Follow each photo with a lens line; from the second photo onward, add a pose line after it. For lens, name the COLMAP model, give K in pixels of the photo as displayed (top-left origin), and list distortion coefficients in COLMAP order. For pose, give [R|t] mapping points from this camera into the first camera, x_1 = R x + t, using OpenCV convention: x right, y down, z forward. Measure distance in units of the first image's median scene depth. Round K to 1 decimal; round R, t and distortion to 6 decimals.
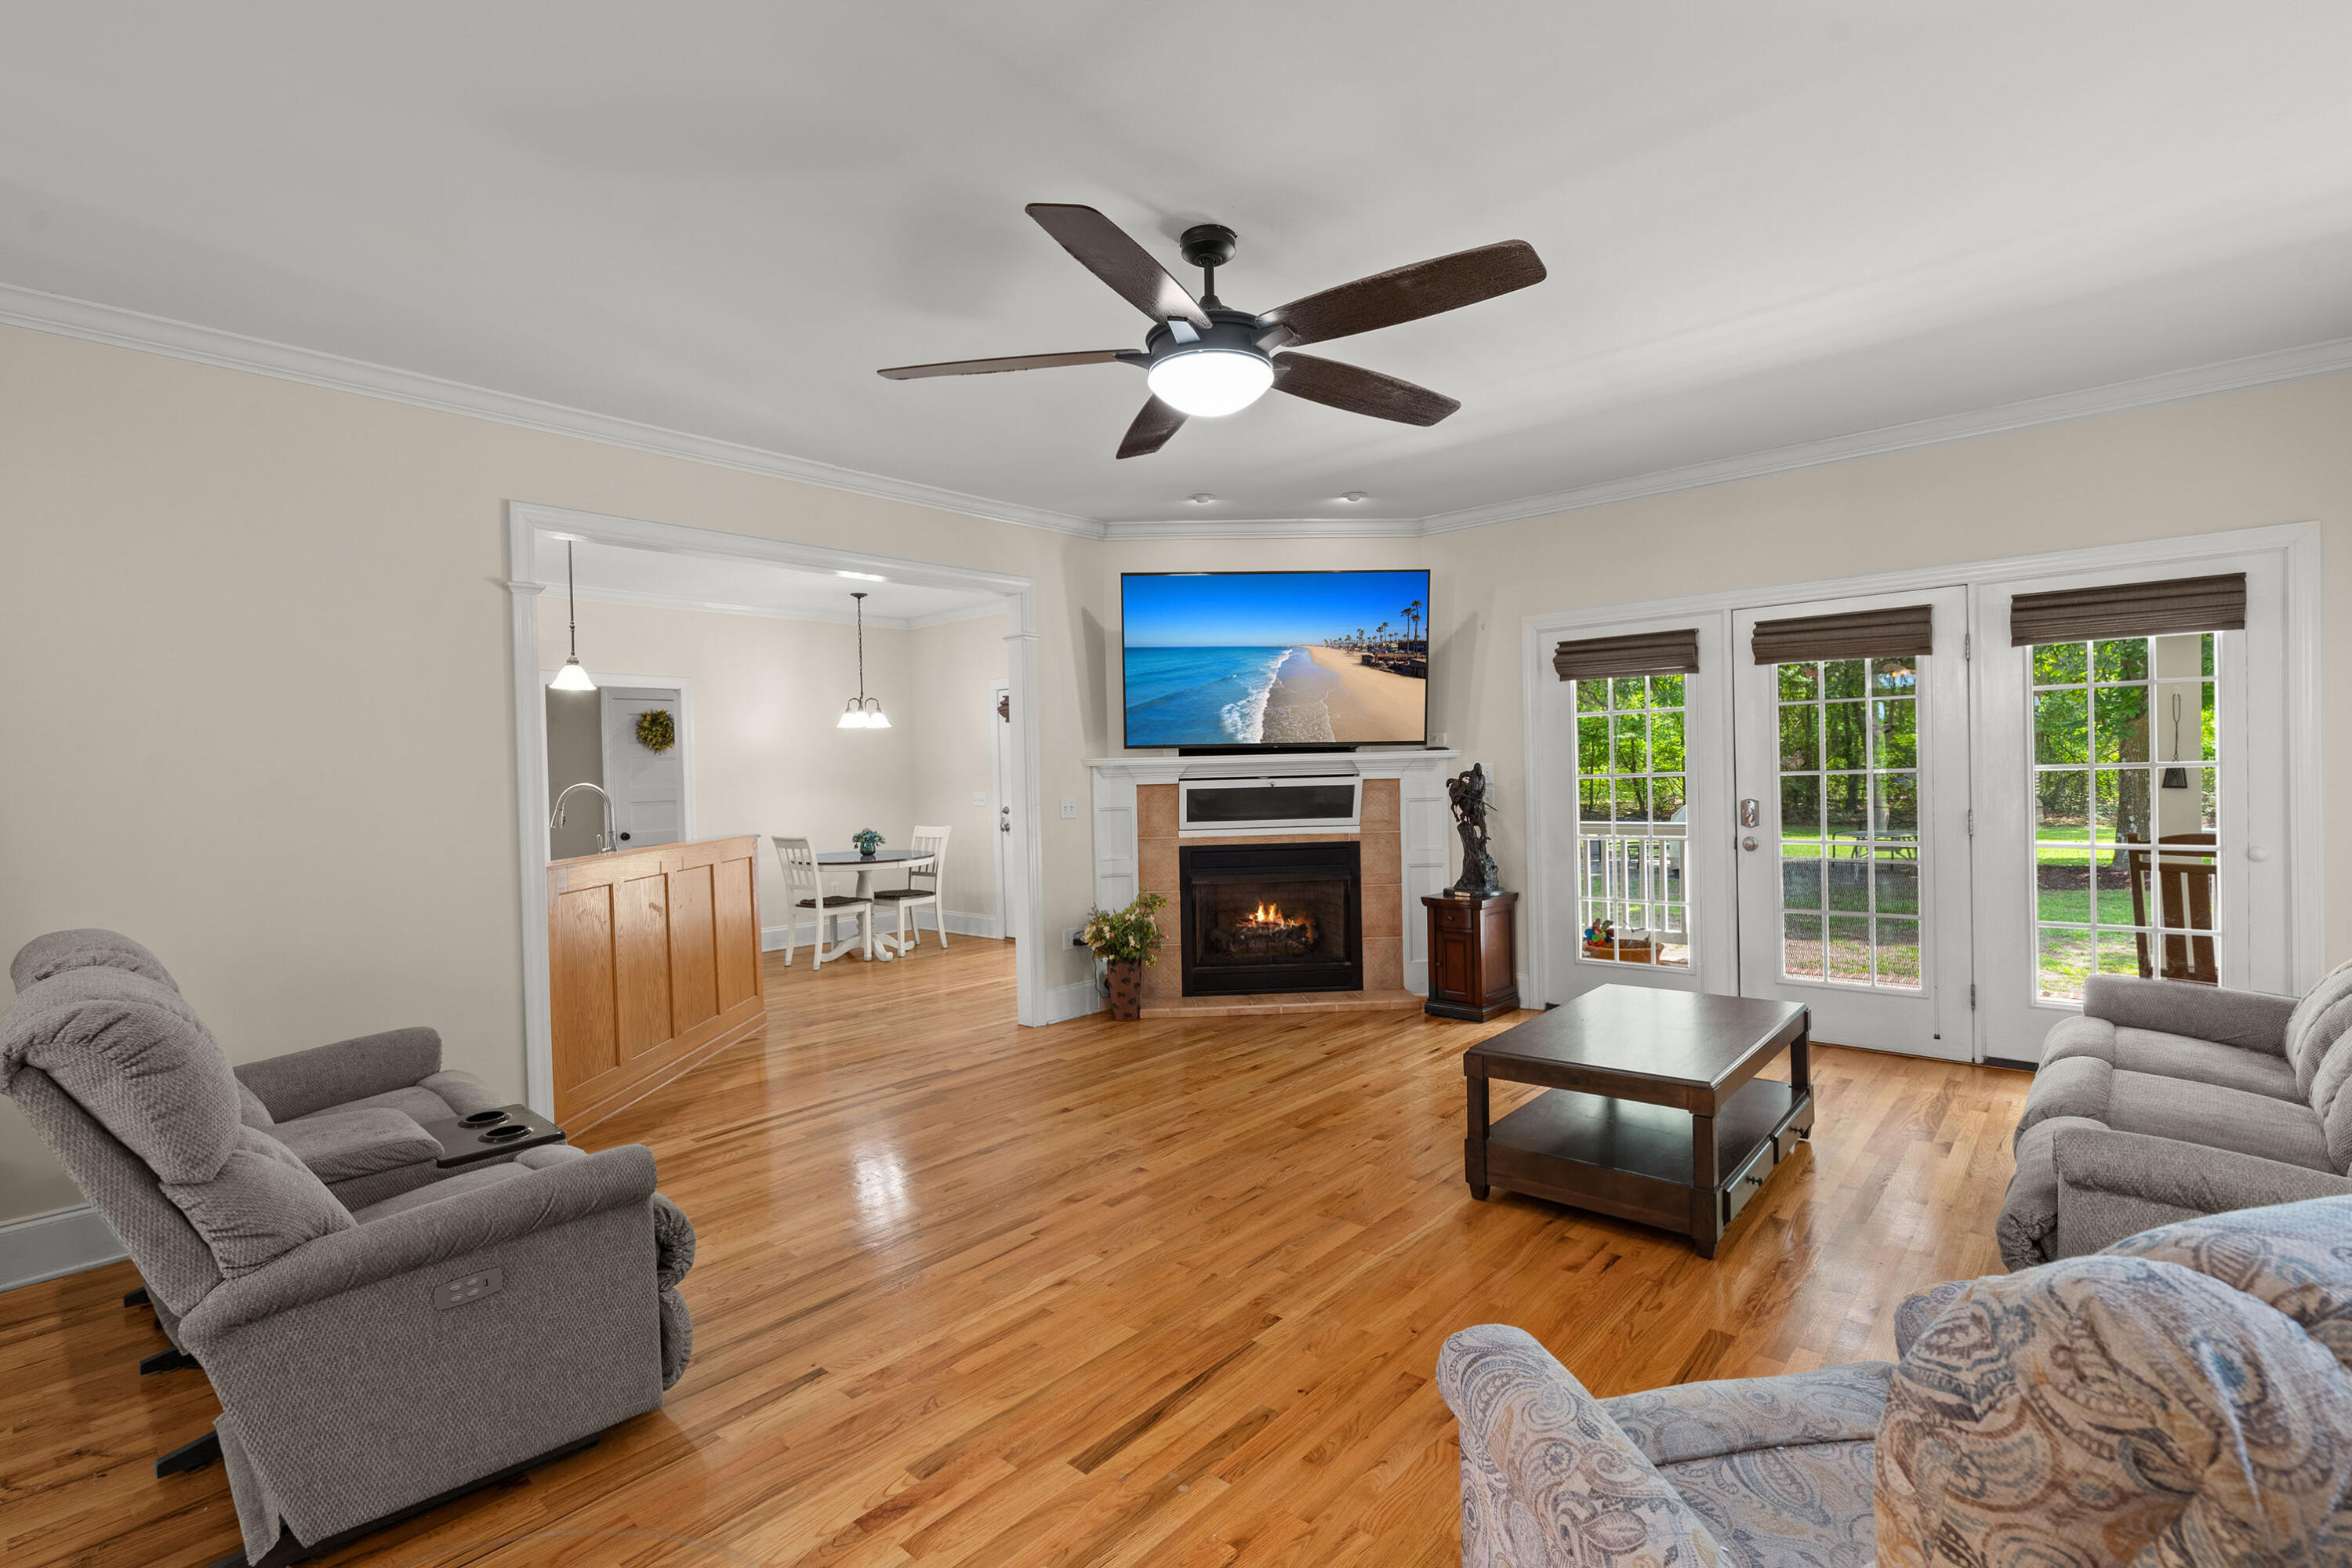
lens RADIAL K [[1087.4, 0, 1188.3], [0, 1087.4, 788.8], [0, 0, 1]] dist [-0.004329, 0.003826]
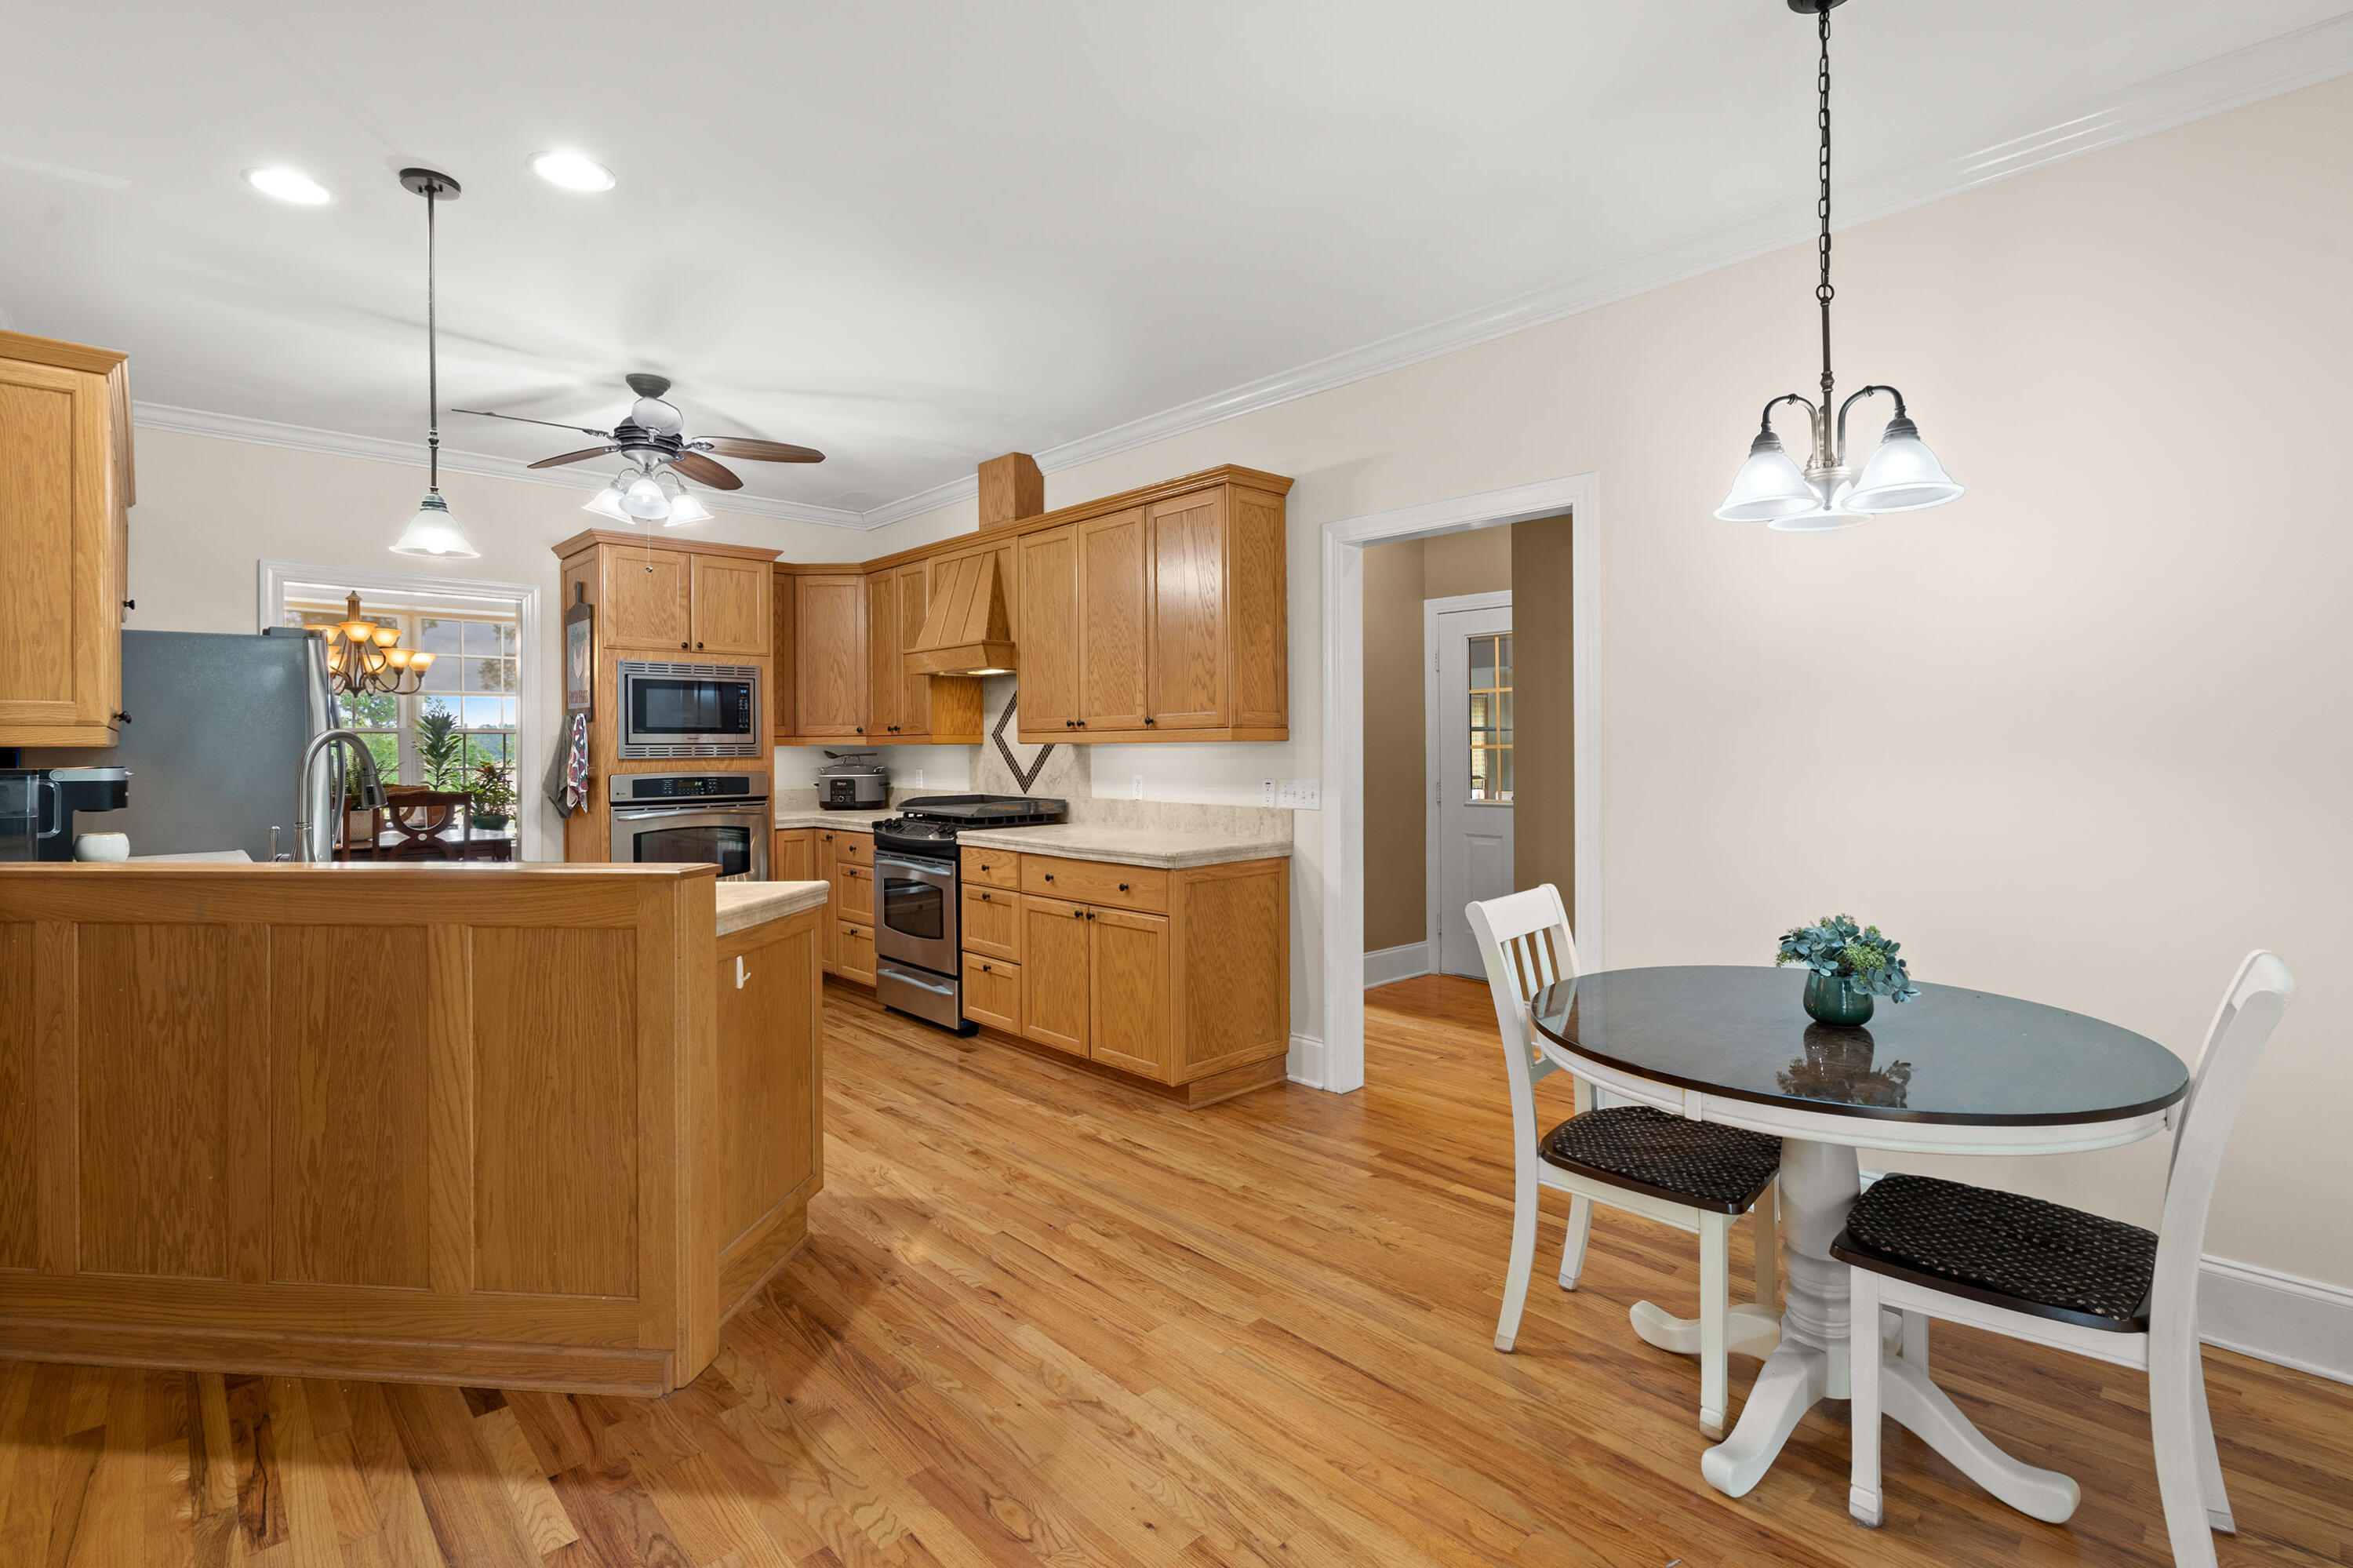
lens RADIAL K [[1087.9, 0, 1197.3], [0, 1087.9, 757.3], [0, 0, 1]] dist [-0.004329, 0.003826]
pose [[-0.086494, 0.028571, -0.995843, -0.045011], [-0.000564, 0.999587, 0.028727, -0.010355], [0.996252, 0.003046, -0.086442, 1.170683]]
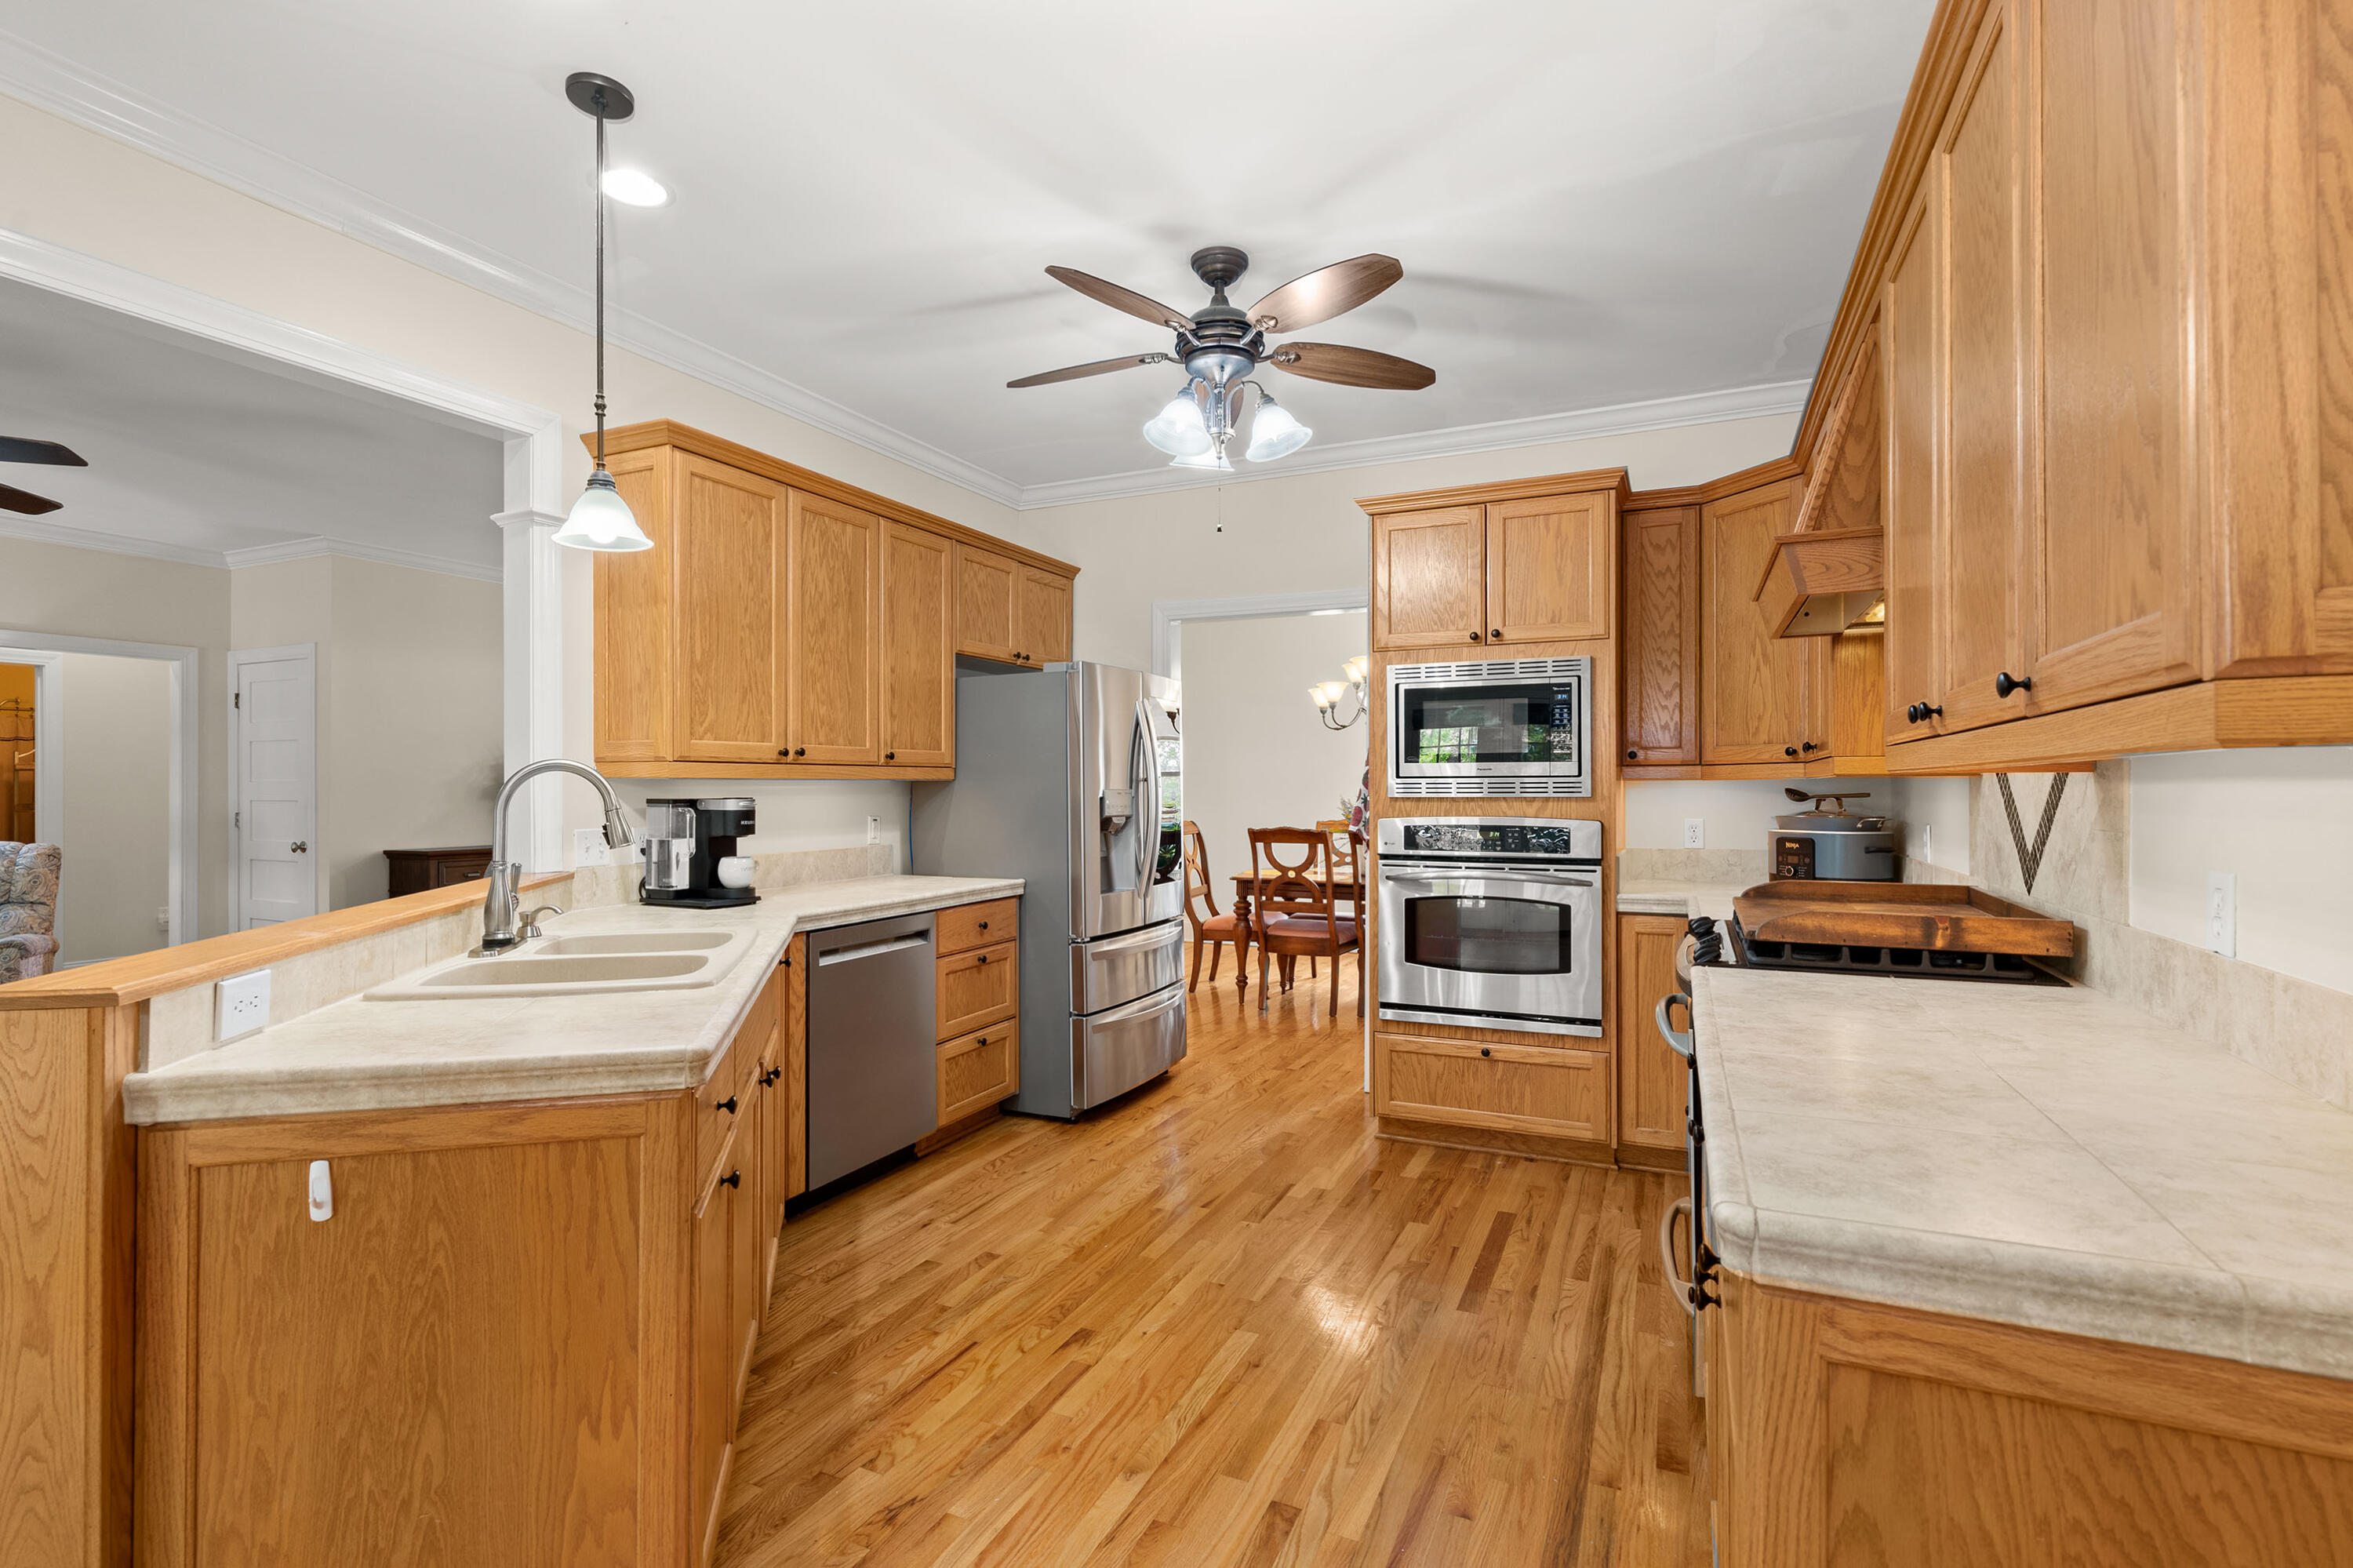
lens RADIAL K [[1087.9, 0, 1166.2], [0, 1087.9, 787.4], [0, 0, 1]] dist [-0.004329, 0.003826]
pose [[-0.961627, 0.019047, -0.273697, -0.549486], [0.016357, 0.999793, 0.012108, 0.000101], [0.273871, 0.007166, -0.961740, 1.226710]]
